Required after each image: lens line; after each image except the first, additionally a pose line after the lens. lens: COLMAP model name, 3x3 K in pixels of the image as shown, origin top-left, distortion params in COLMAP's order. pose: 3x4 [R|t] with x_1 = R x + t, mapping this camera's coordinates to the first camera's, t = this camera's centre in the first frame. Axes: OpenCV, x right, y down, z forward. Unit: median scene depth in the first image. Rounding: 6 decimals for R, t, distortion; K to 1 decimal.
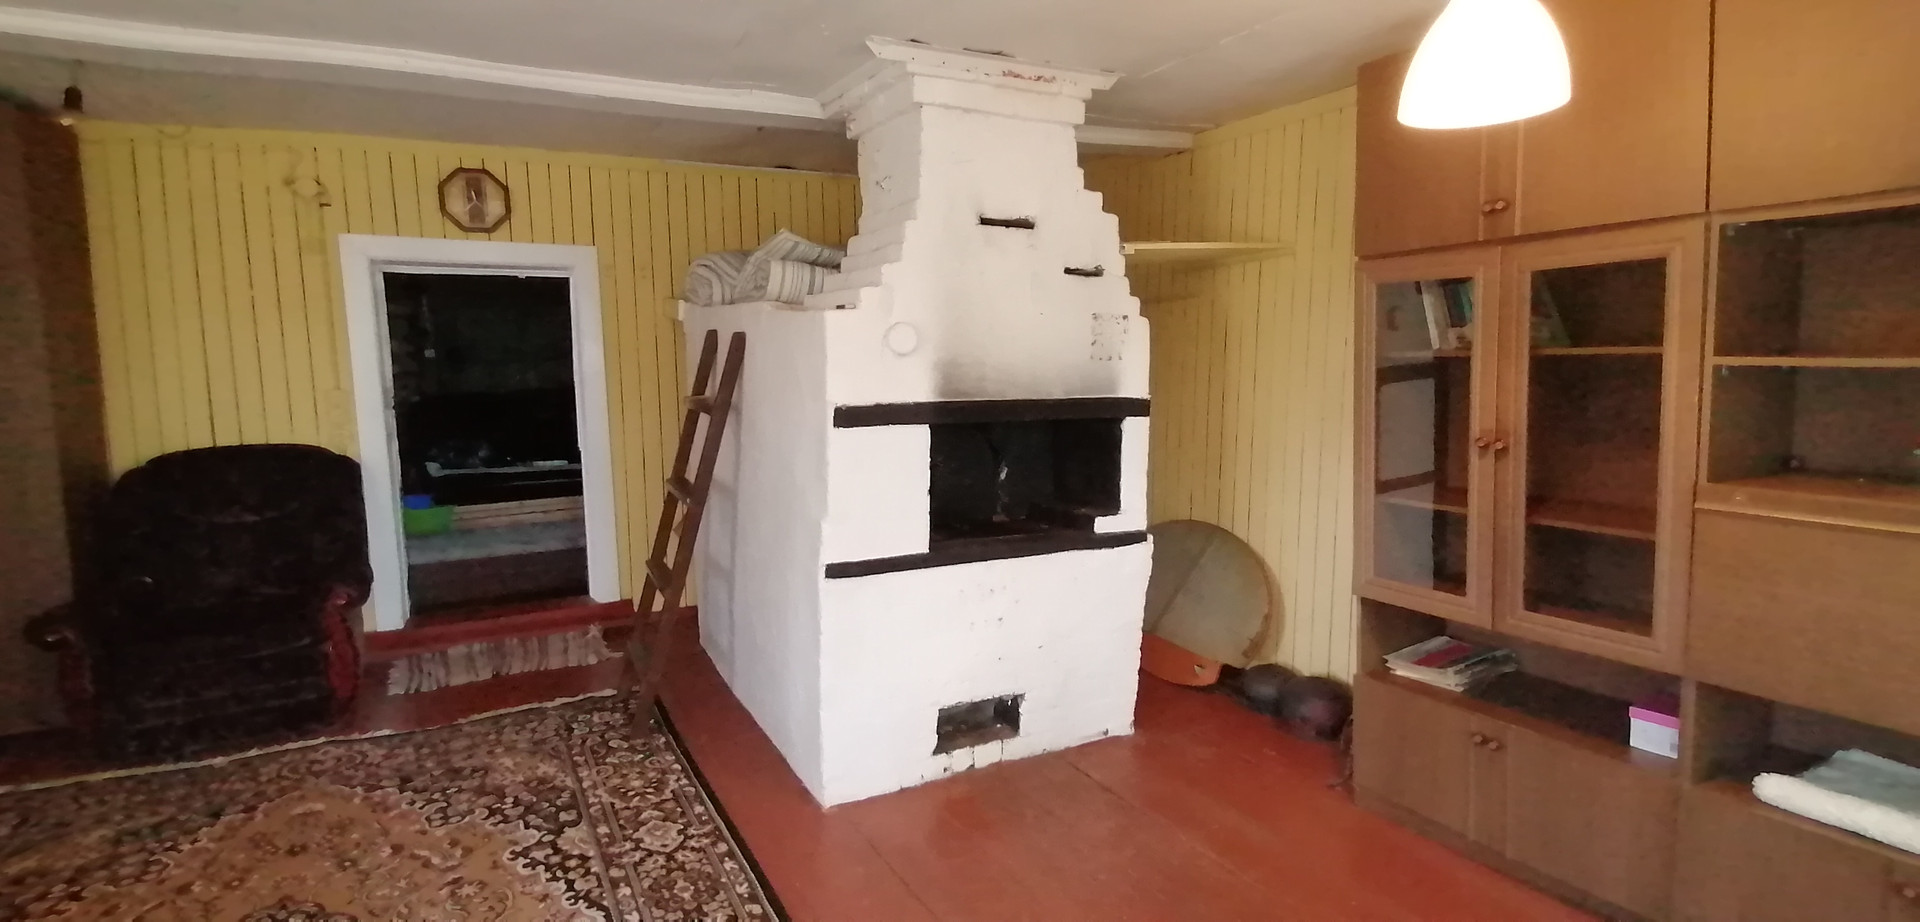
lens RADIAL K [[939.9, 0, 967.2], [0, 939.9, 465.9], [0, 0, 1]] dist [0.038944, 0.000198]
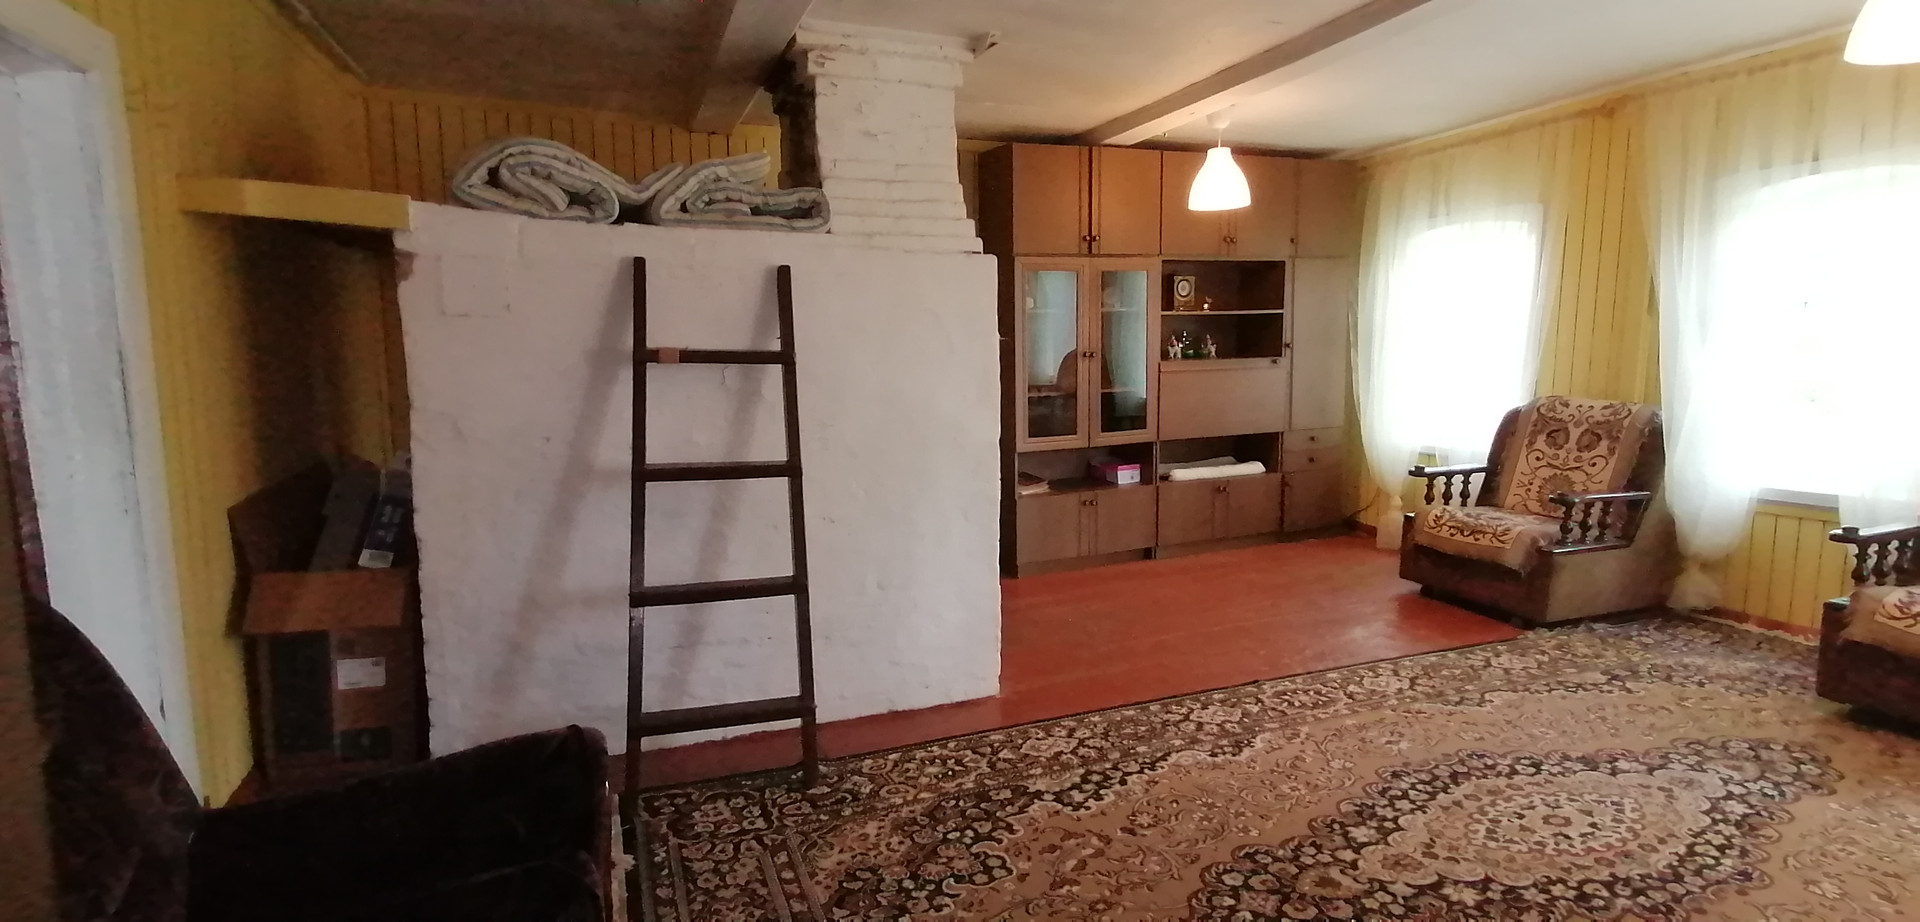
lens RADIAL K [[943.6, 0, 960.0], [0, 943.6, 461.0], [0, 0, 1]] dist [0.048958, -0.018300]
pose [[0.105096, -0.117402, 0.987508, -1.163180], [0.140742, 0.984768, 0.102097, -0.035082], [-0.984452, 0.128254, 0.120019, 0.814981]]
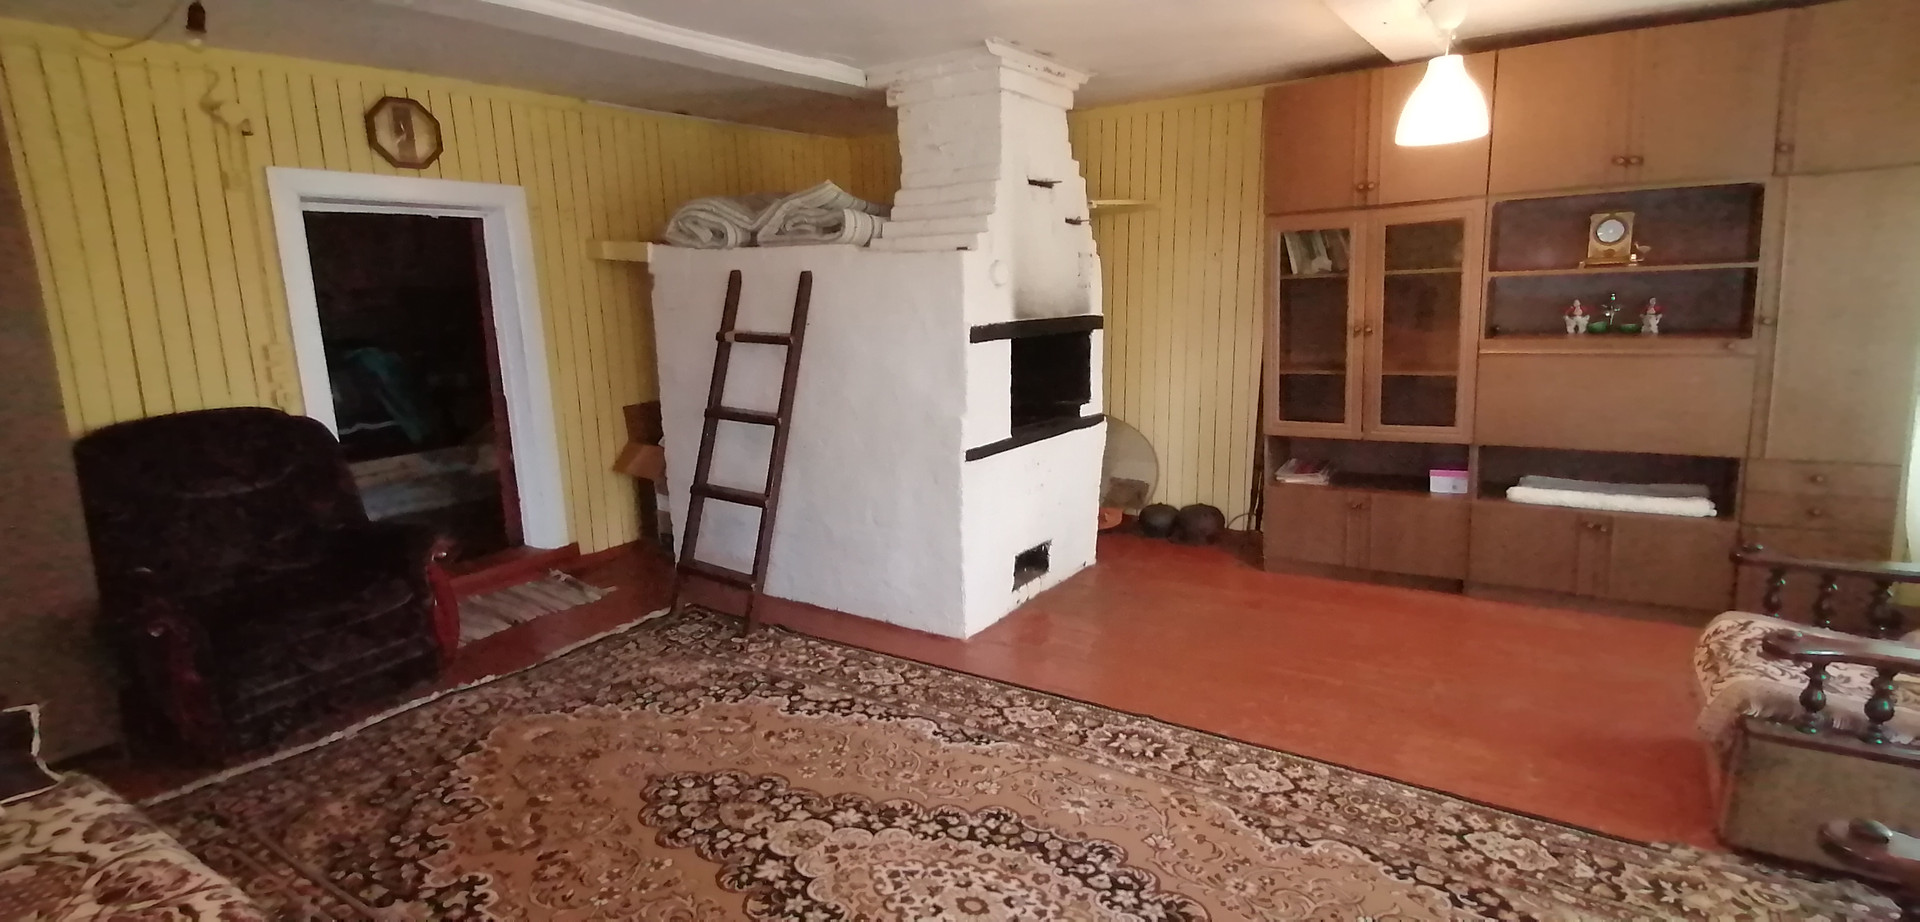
lens RADIAL K [[943.6, 0, 960.0], [0, 943.6, 461.0], [0, 0, 1]] dist [0.048958, -0.018300]
pose [[0.880279, -0.108391, 0.461909, -0.680637], [0.082377, 0.993685, 0.076188, 0.017187], [-0.467250, -0.029016, 0.883649, -0.126563]]
